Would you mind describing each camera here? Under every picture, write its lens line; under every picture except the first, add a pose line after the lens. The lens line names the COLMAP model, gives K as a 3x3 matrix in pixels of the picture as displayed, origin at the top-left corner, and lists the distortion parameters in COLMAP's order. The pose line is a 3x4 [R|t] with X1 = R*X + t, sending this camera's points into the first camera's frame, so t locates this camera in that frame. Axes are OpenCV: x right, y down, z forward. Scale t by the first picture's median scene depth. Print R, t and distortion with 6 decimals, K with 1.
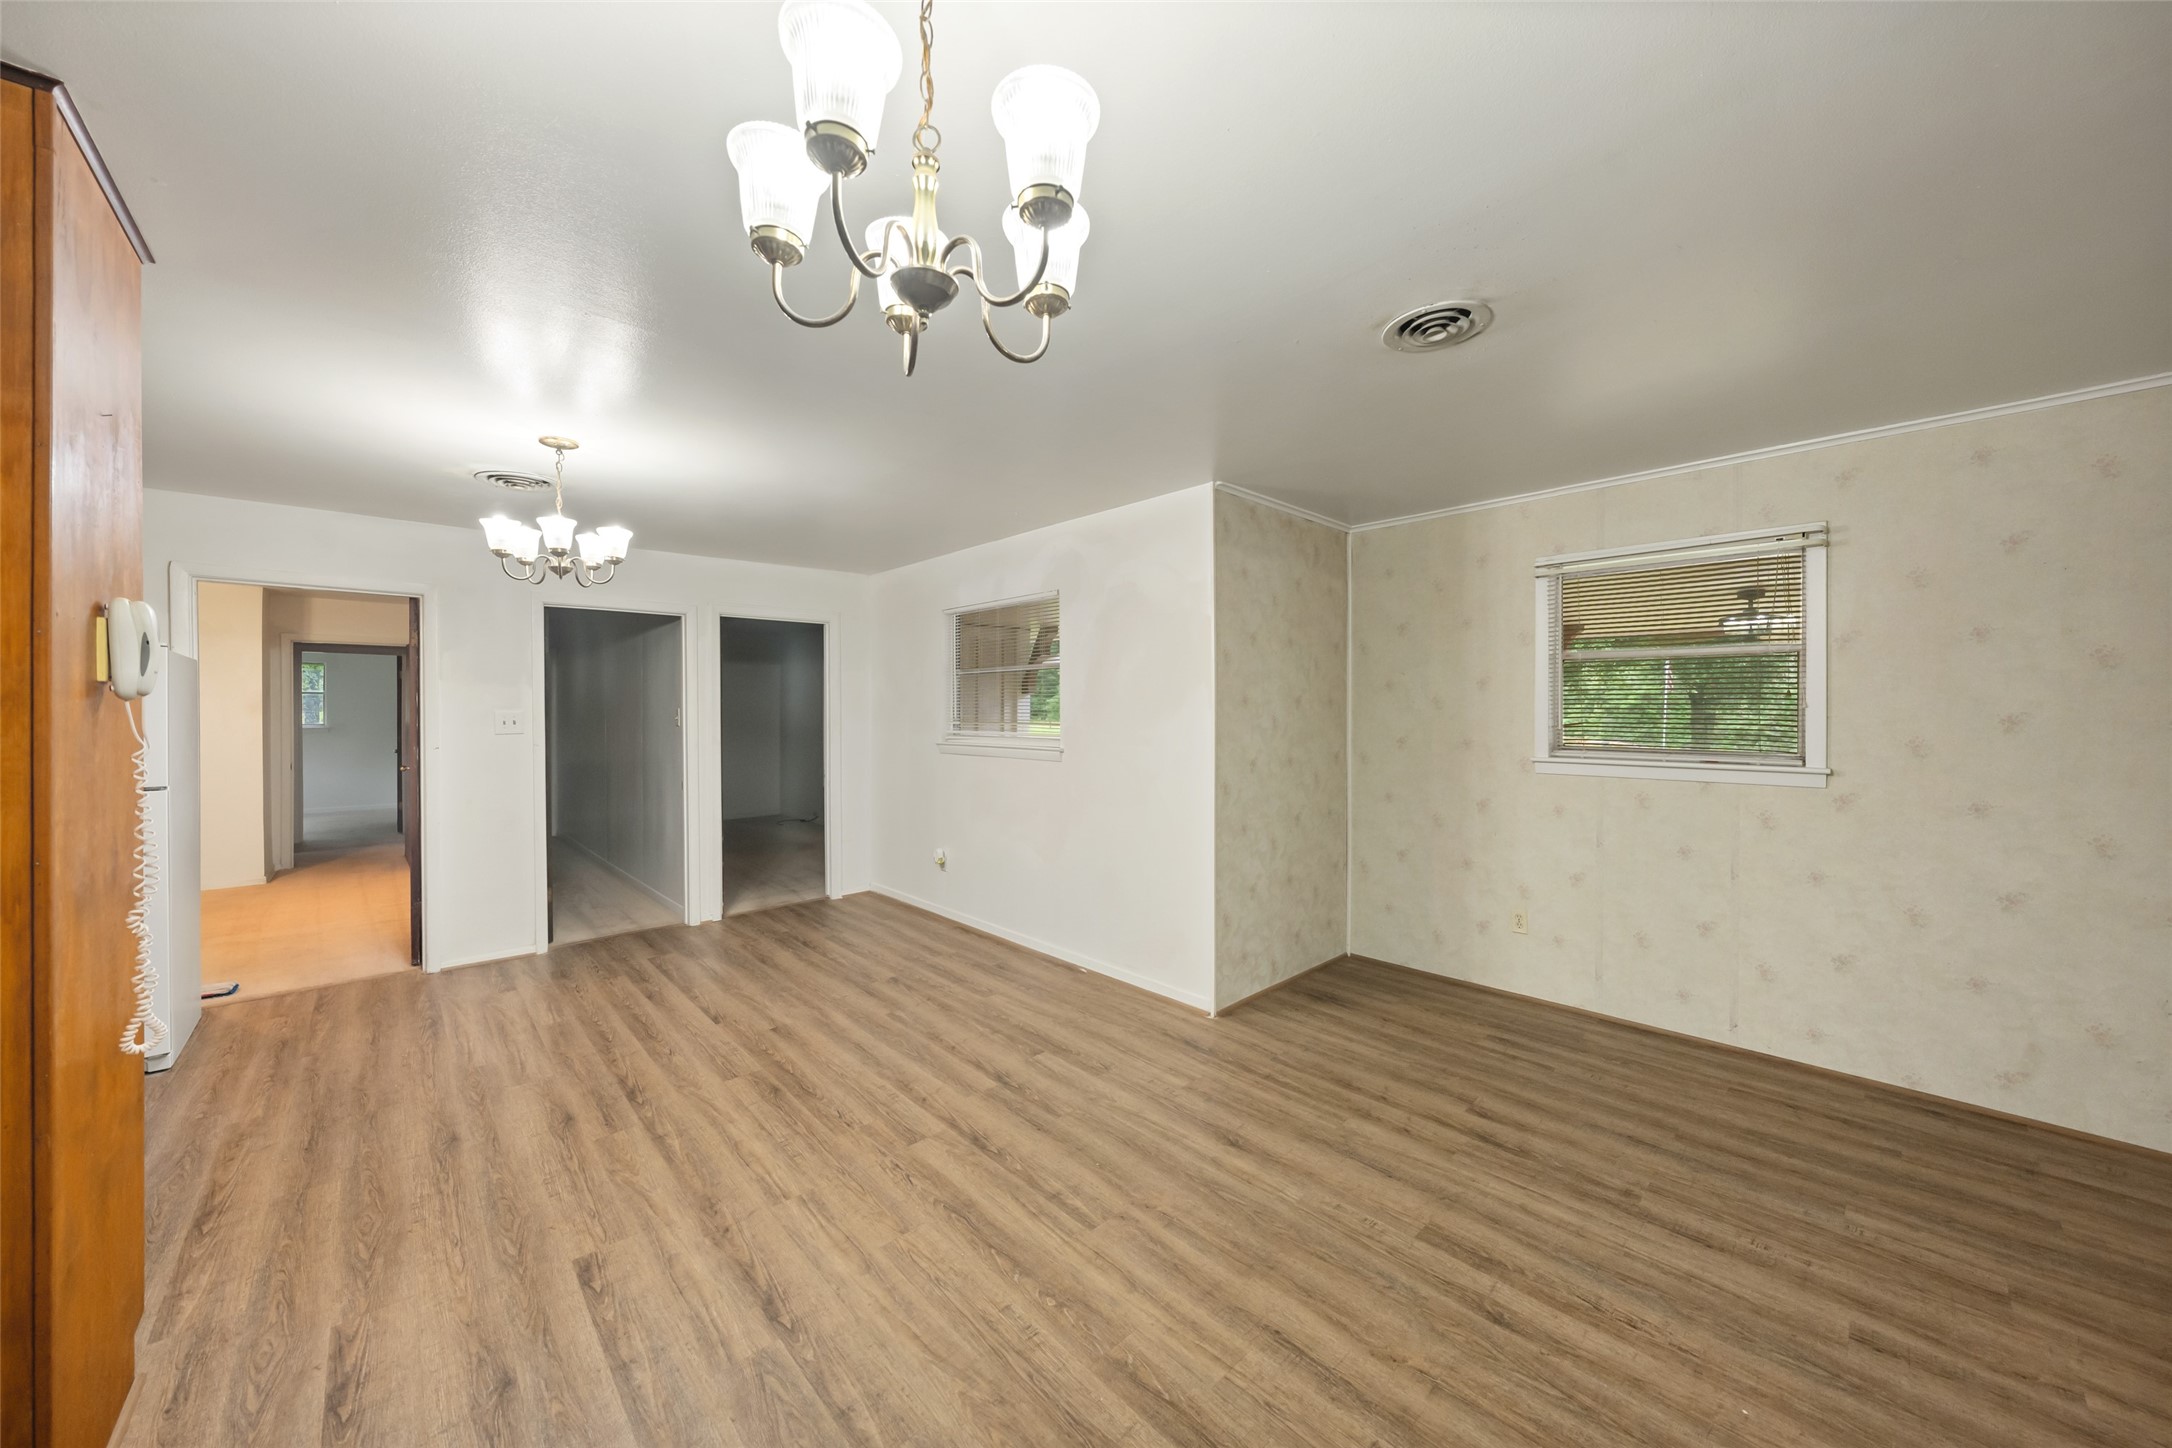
lens RADIAL K [[769.4, 0, 1087.8], [0, 769.4, 709.8], [0, 0, 1]] dist [-0.003600, 0.000607]
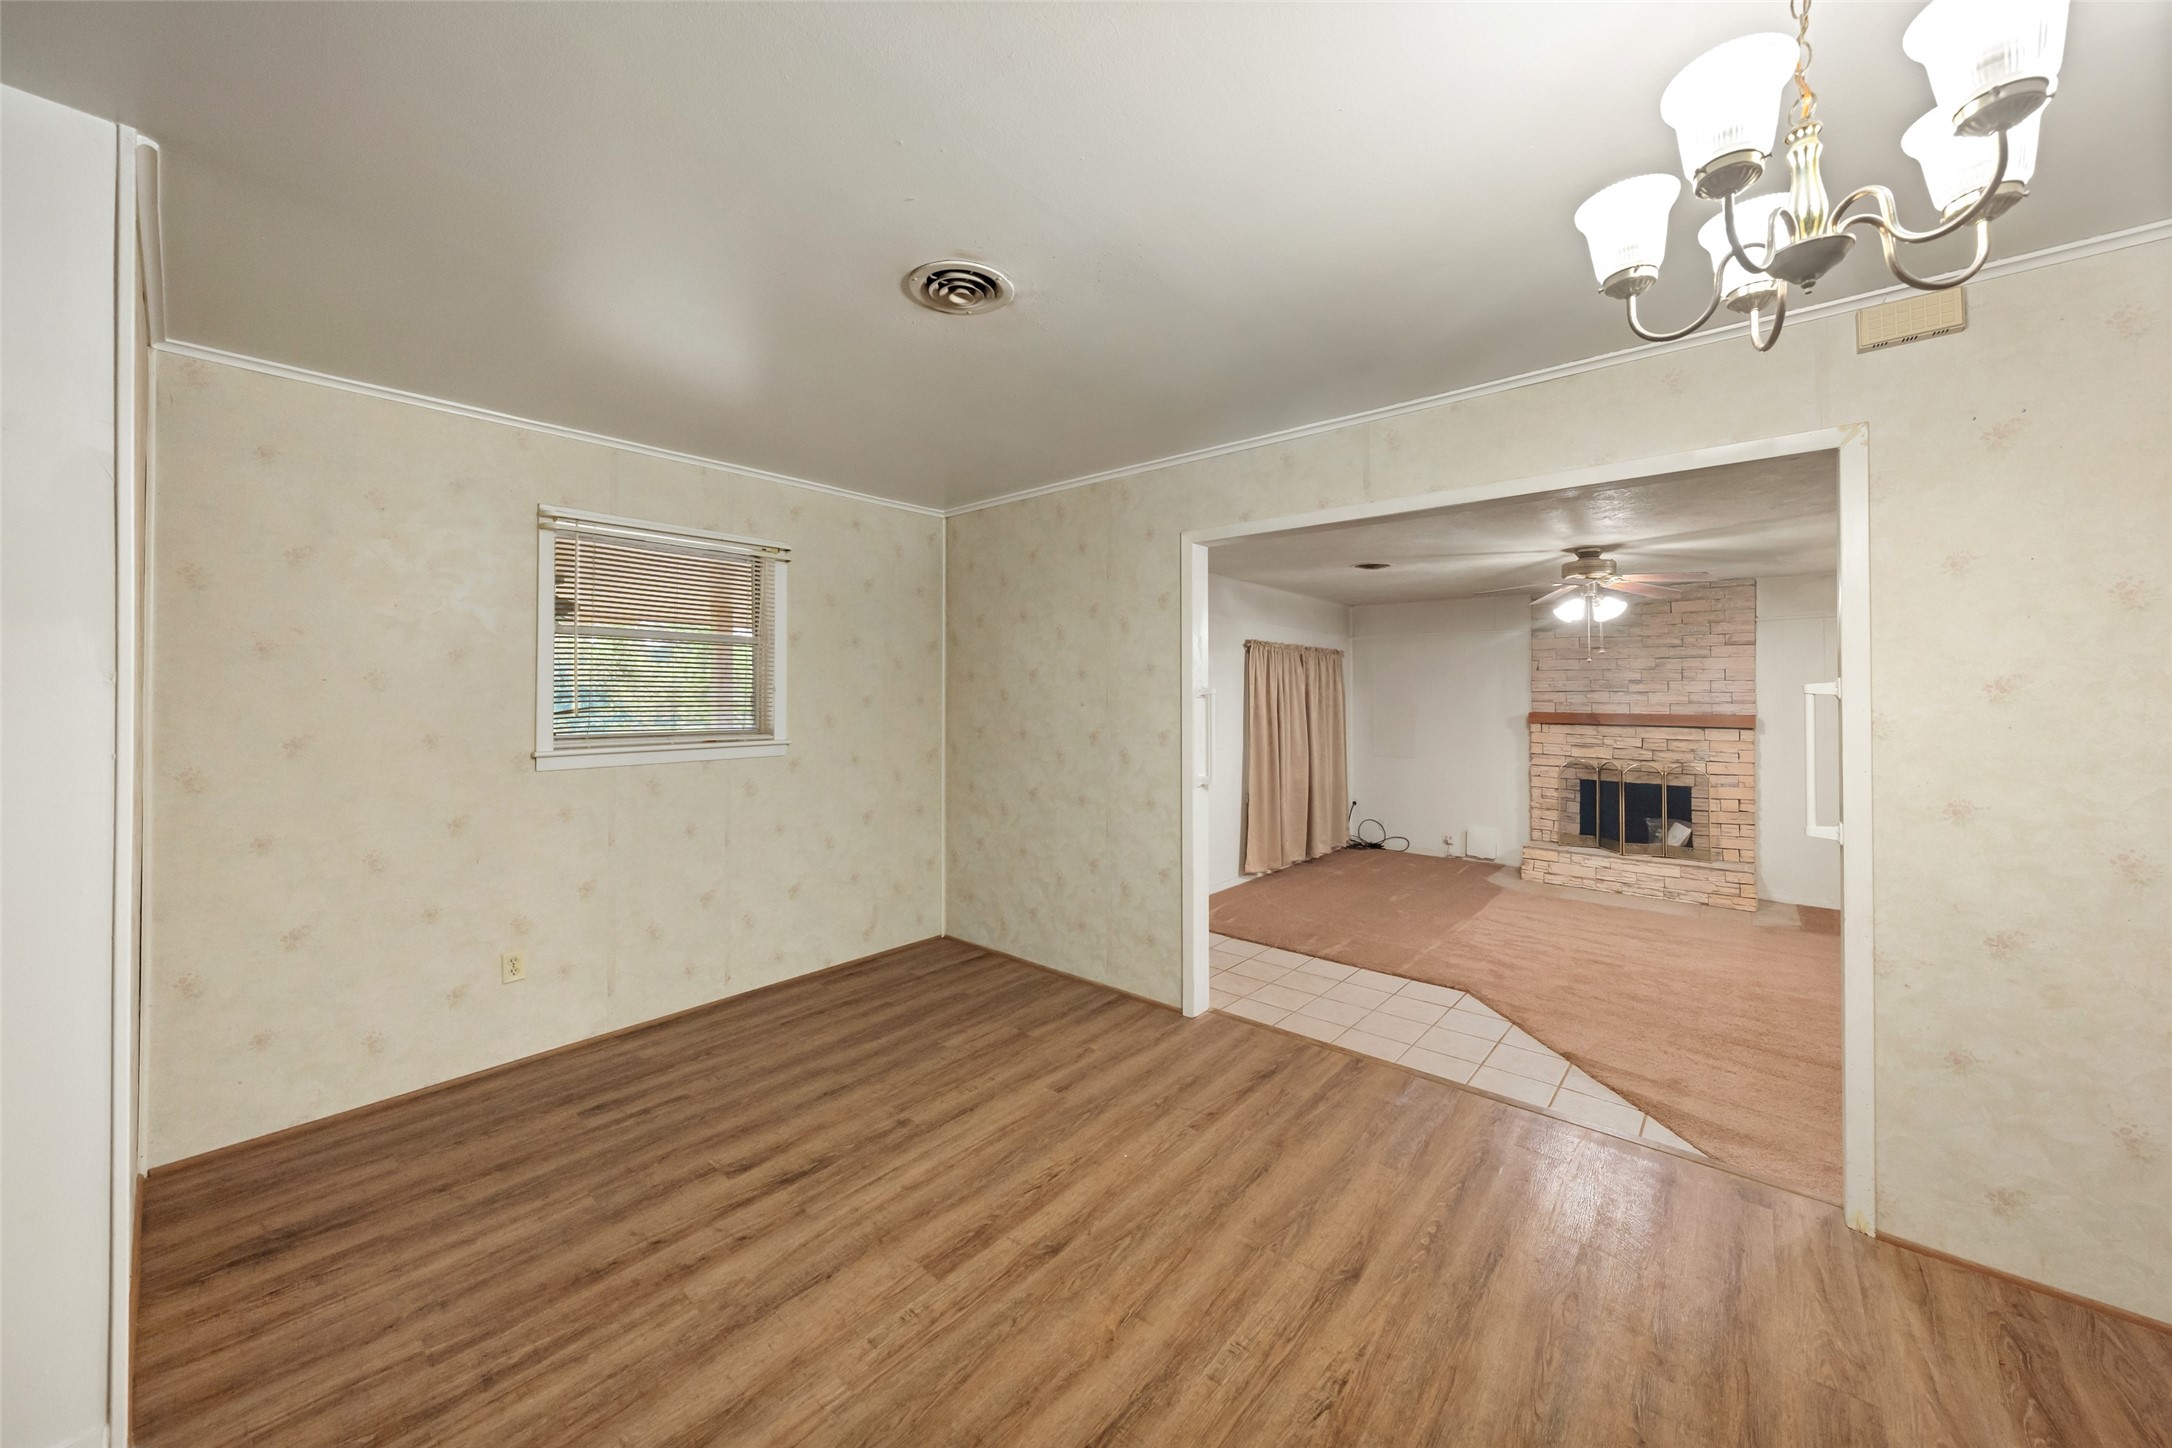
lens RADIAL K [[769.4, 0, 1084.8], [0, 769.4, 684.1], [0, 0, 1]] dist [-0.003600, 0.000607]
pose [[-0.104327, 0.016103, 0.994413, -0.373178], [0.001291, 0.999870, -0.016056, 0.006766], [-0.994542, -0.000391, -0.104334, 0.705563]]
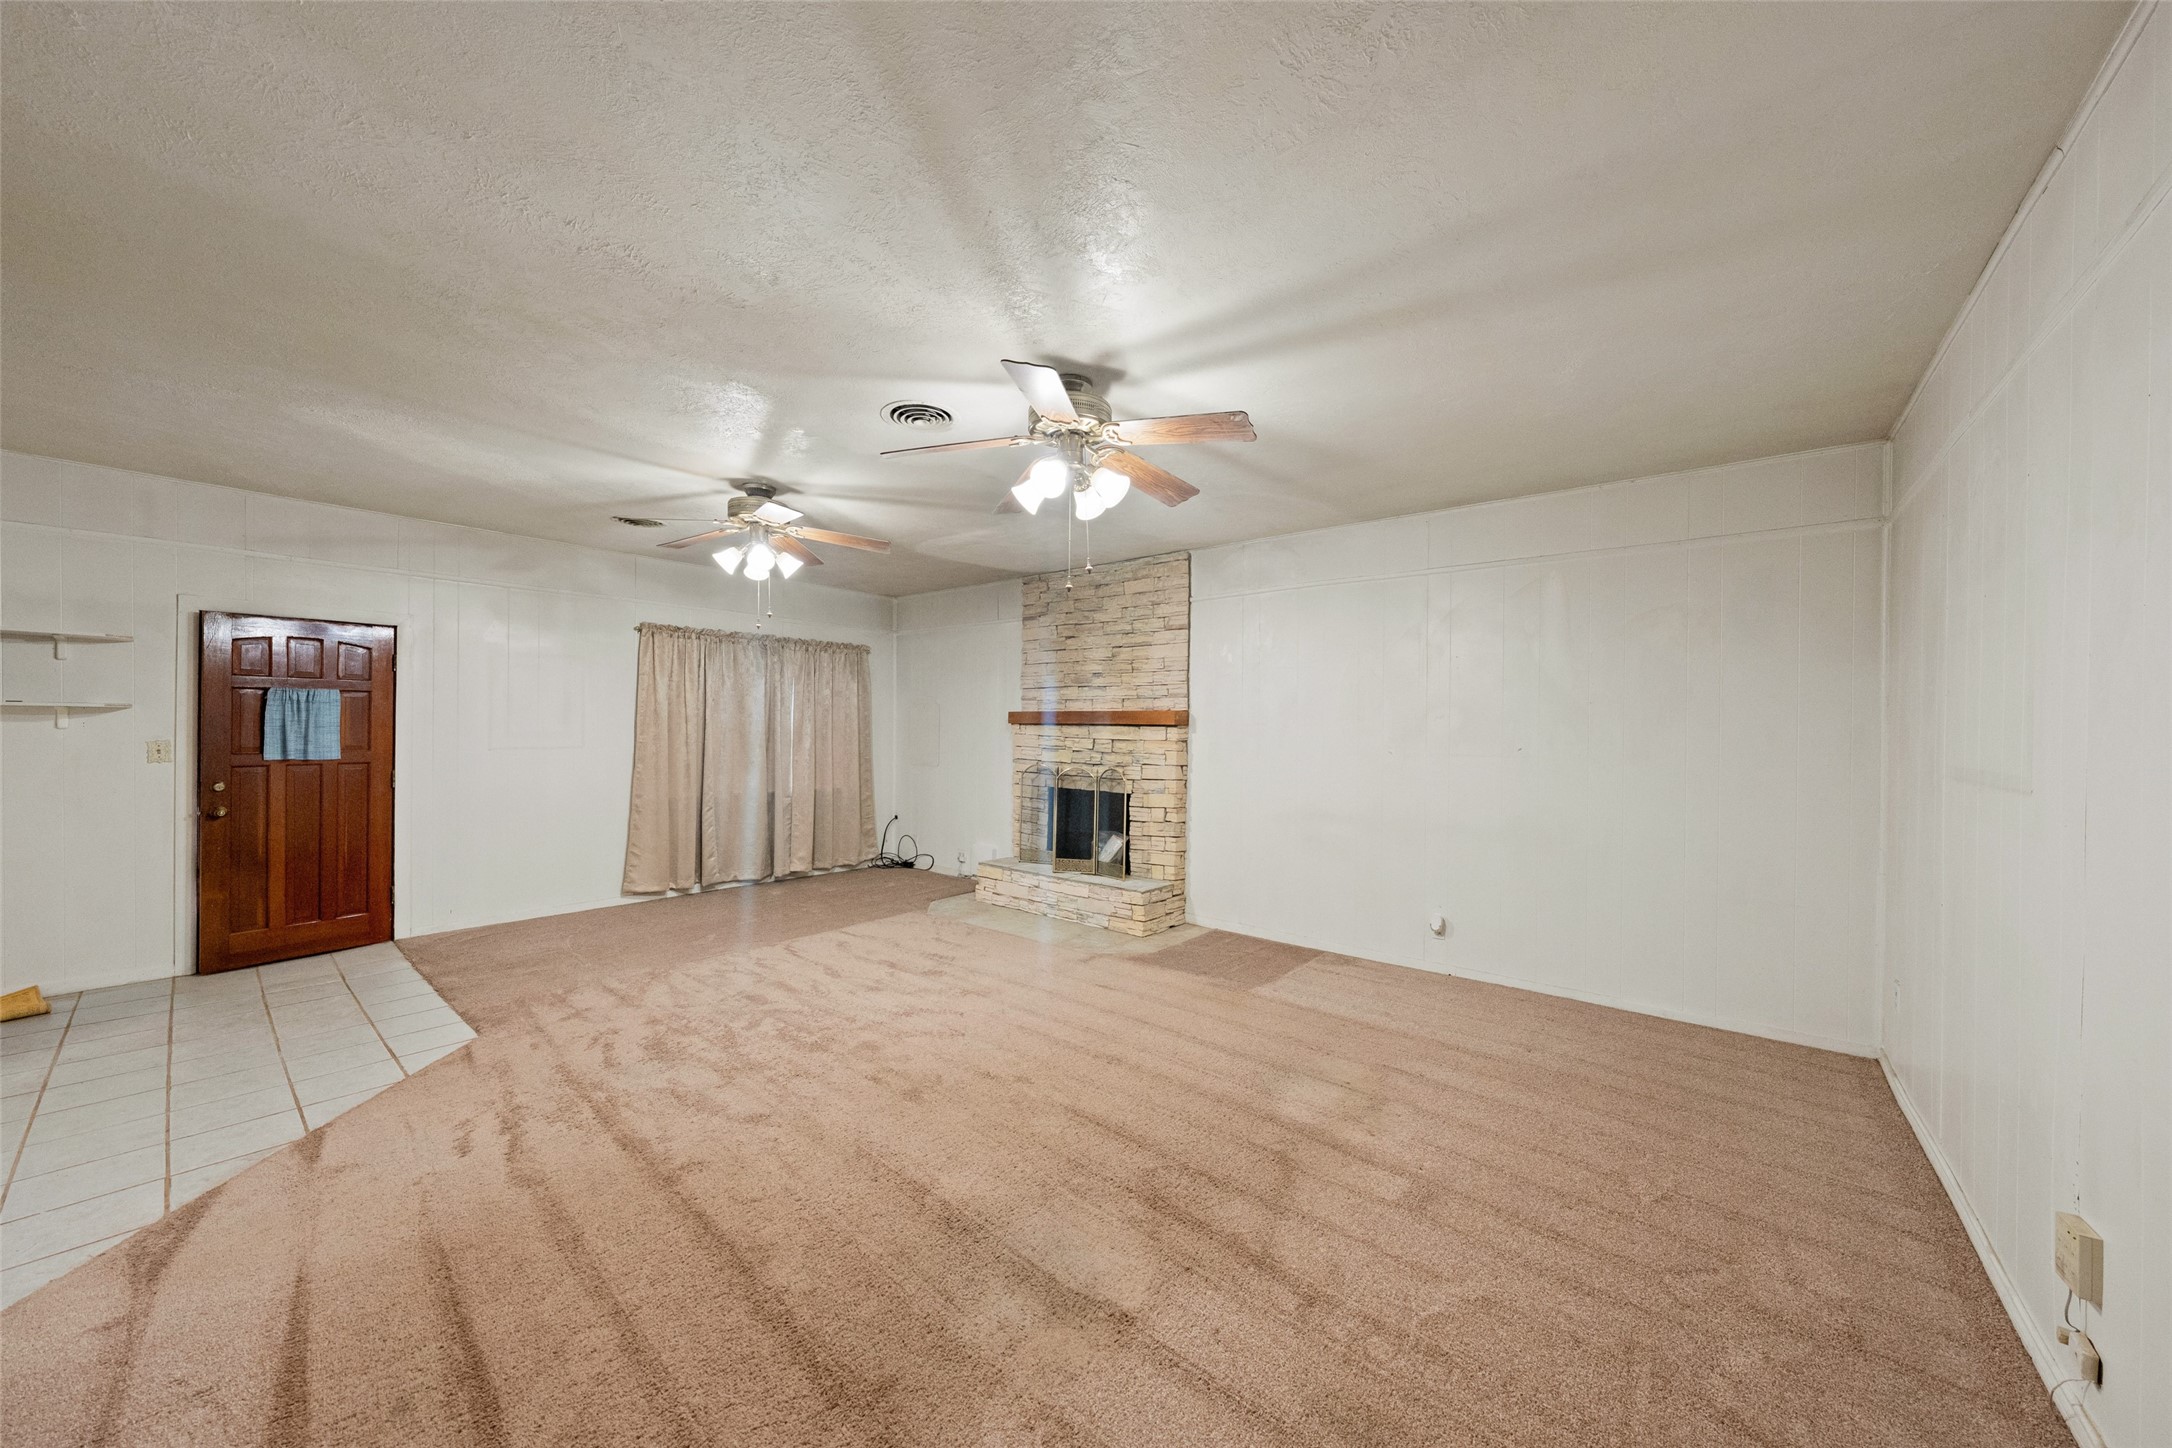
lens RADIAL K [[769.4, 0, 1092.8], [0, 769.4, 697.1], [0, 0, 1]] dist [-0.003600, 0.000607]
pose [[-0.135354, 0.037459, 0.990089, -0.236930], [-0.004837, 0.999248, -0.038466, 0.116019], [-0.990785, -0.009995, -0.135071, -1.117010]]
